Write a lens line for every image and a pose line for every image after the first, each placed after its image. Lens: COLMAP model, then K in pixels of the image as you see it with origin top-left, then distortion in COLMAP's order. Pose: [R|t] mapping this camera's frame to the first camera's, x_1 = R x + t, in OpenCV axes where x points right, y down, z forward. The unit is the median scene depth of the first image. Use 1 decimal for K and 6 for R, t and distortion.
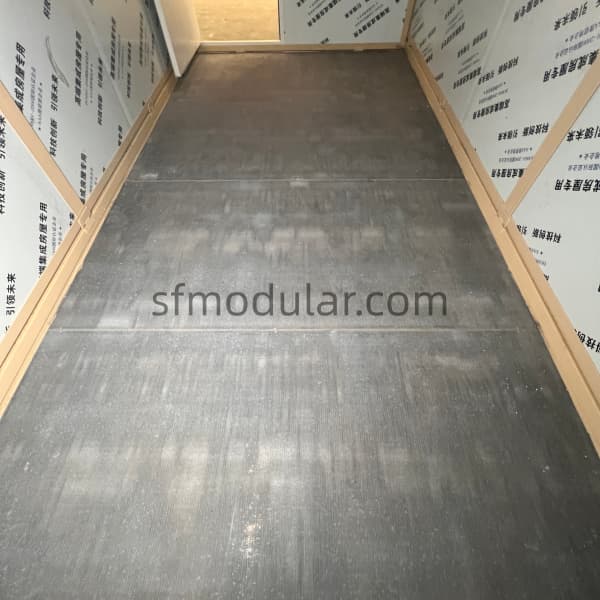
lens RADIAL K [[318.2, 0, 298.3], [0, 318.2, 300.1], [0, 0, 1]] dist [0.000193, 0.000777]
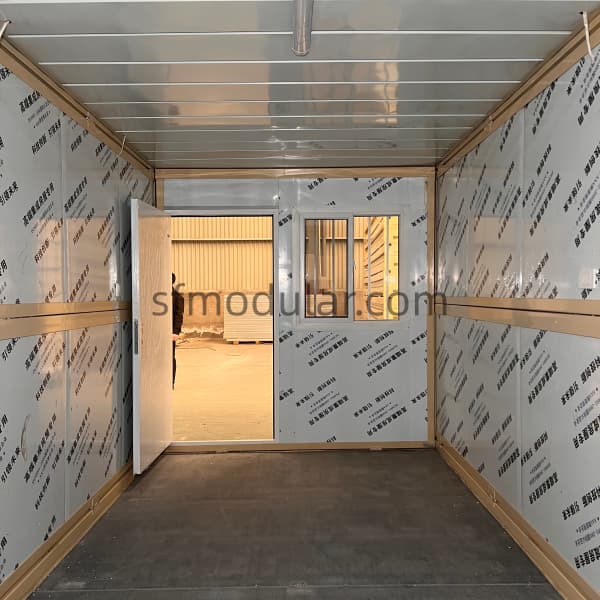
lens RADIAL K [[601.8, 0, 300.0], [0, 601.8, 300.0], [0, 0, 1]] dist [-0.152935, -0.002090]
pose [[0.999962, -0.002519, 0.008327, -0.005198], [0.008251, 0.577820, -0.816123, 0.219696], [-0.002755, 0.816161, 0.577819, -0.151022]]
